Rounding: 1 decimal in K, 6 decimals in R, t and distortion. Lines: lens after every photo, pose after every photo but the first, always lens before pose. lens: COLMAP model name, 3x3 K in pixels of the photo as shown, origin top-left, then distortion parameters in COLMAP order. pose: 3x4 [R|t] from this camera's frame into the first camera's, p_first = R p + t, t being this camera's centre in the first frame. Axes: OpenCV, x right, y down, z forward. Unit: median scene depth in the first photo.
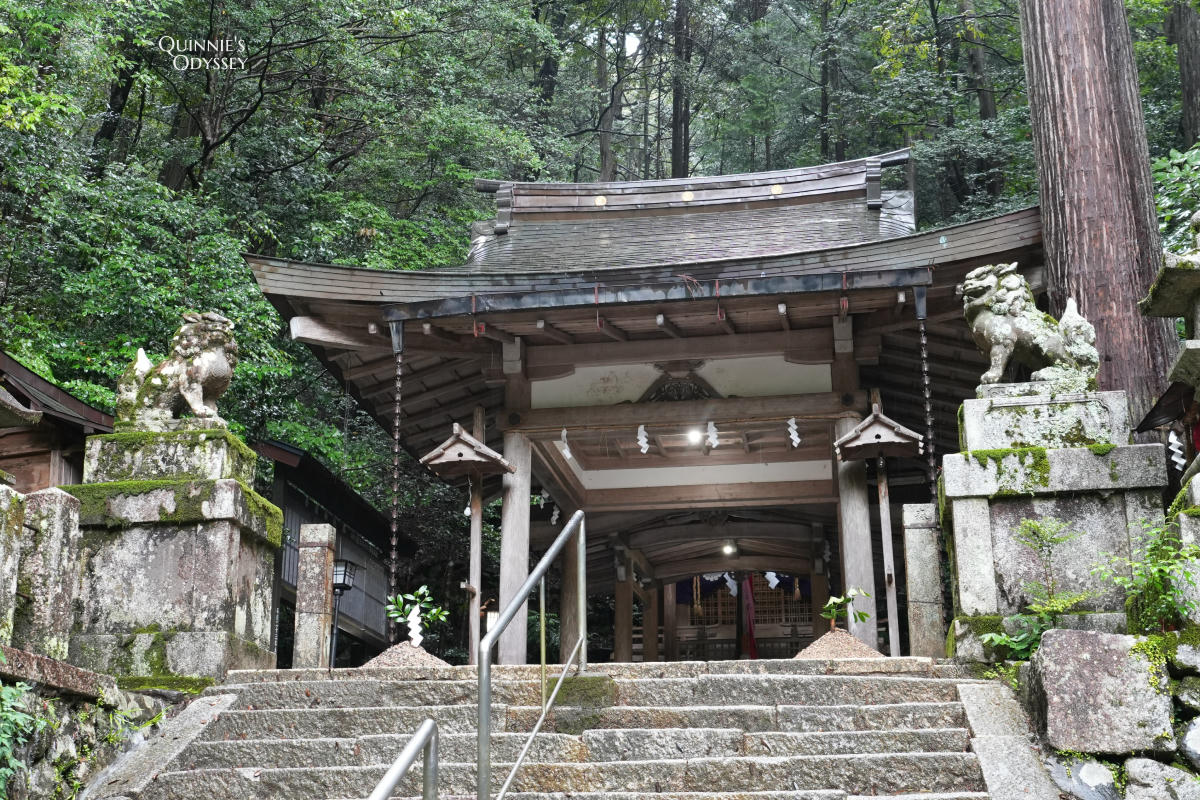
lens RADIAL K [[1605.7, 0, 597.1], [0, 1605.7, 368.7], [0, 0, 1]] dist [-0.030996, -0.013591]
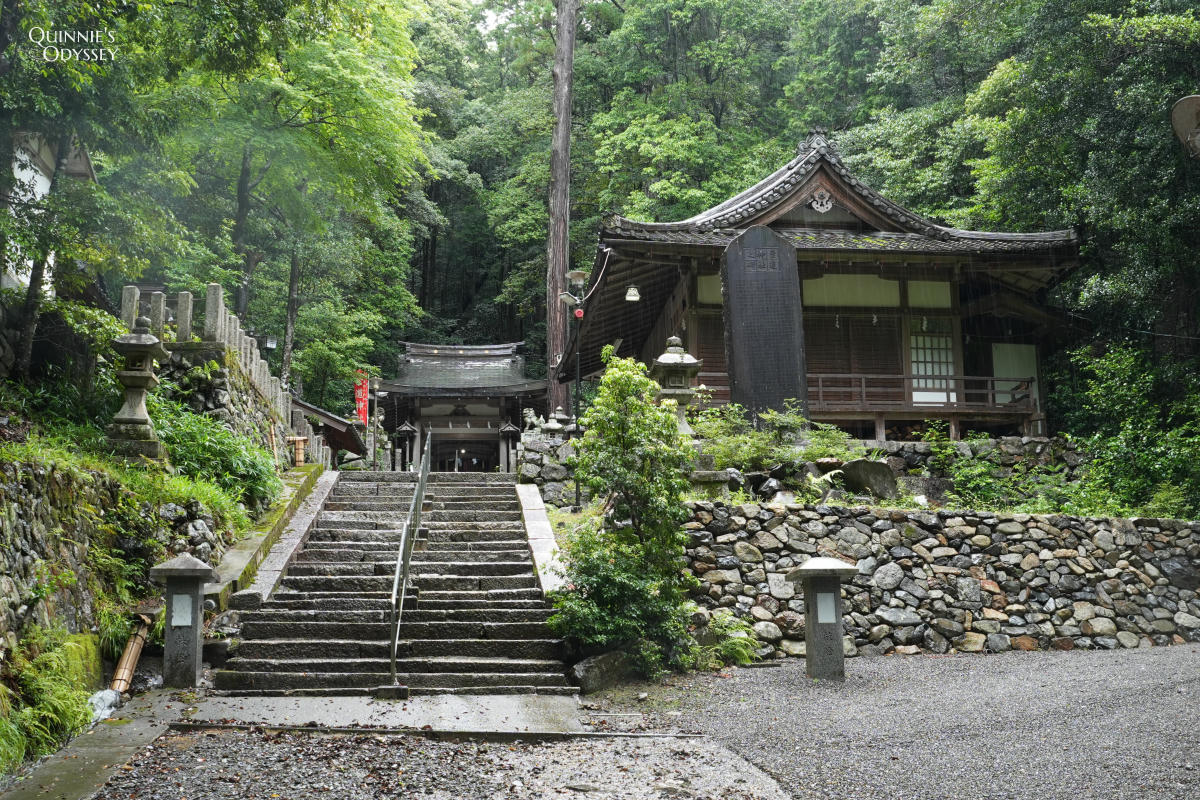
lens RADIAL K [[1358.6, 0, 600.0], [0, 1358.6, 400.0], [0, 0, 1]] dist [-0.114130, -0.012418]
pose [[0.974789, 0.039902, 0.219532, -0.526098], [-0.058959, 0.994973, 0.080951, -0.467751], [-0.215198, -0.091854, 0.972241, -3.488880]]
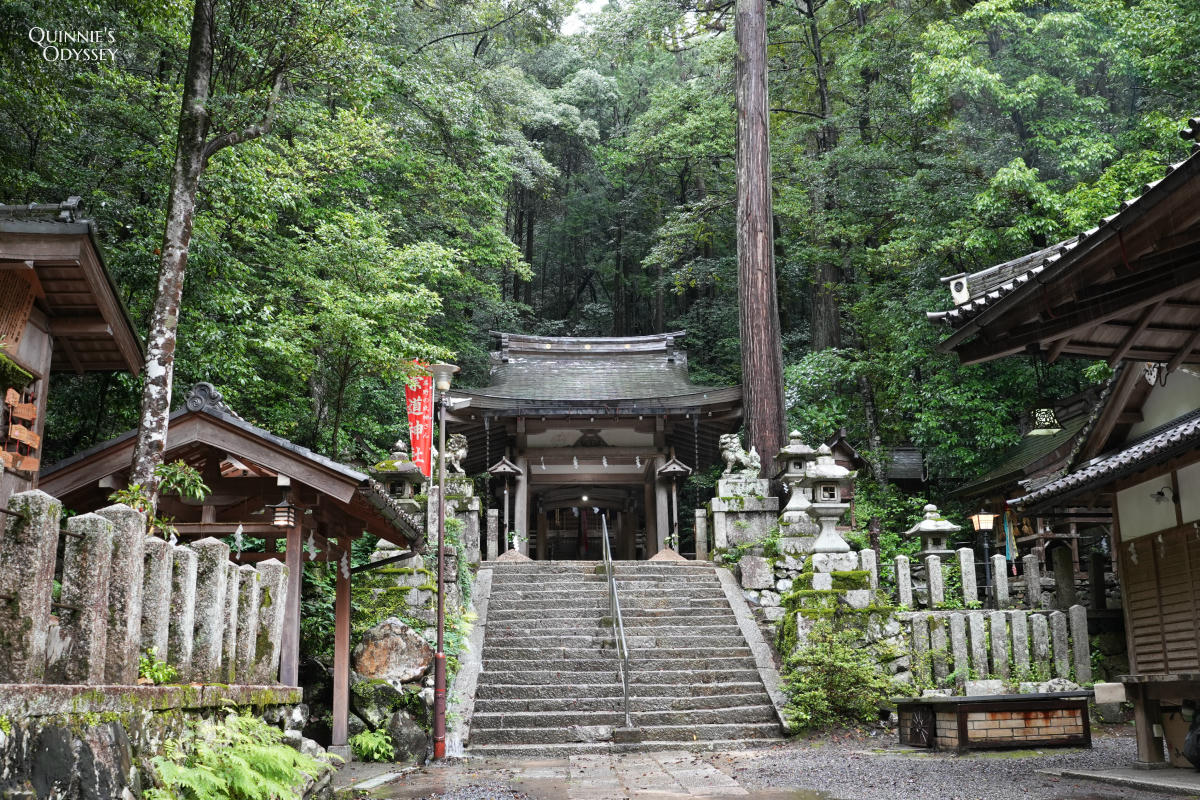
lens RADIAL K [[1172.9, 0, 600.0], [0, 1172.9, 400.0], [0, 0, 1]] dist [-0.053319, -0.002582]
pose [[0.984829, 0.037886, 0.169339, -0.360562], [-0.048727, 0.996989, 0.060323, -0.239717], [-0.166543, -0.067659, 0.983710, -1.105552]]
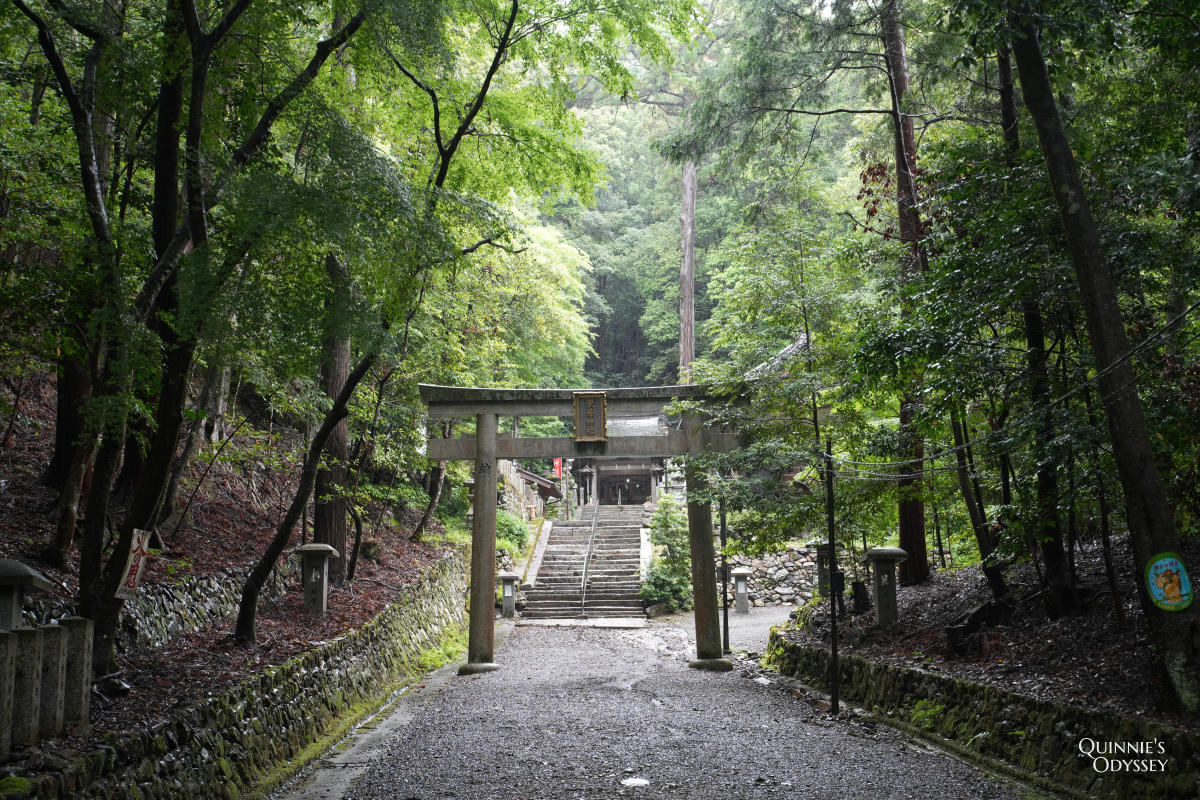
lens RADIAL K [[1358.6, 0, 600.0], [0, 1358.6, 400.0], [0, 0, 1]] dist [-0.114130, -0.012418]
pose [[0.995992, 0.010690, 0.088804, -0.701045], [-0.019124, 0.995326, 0.094664, -0.983220], [-0.087377, -0.095983, 0.991540, -5.685933]]
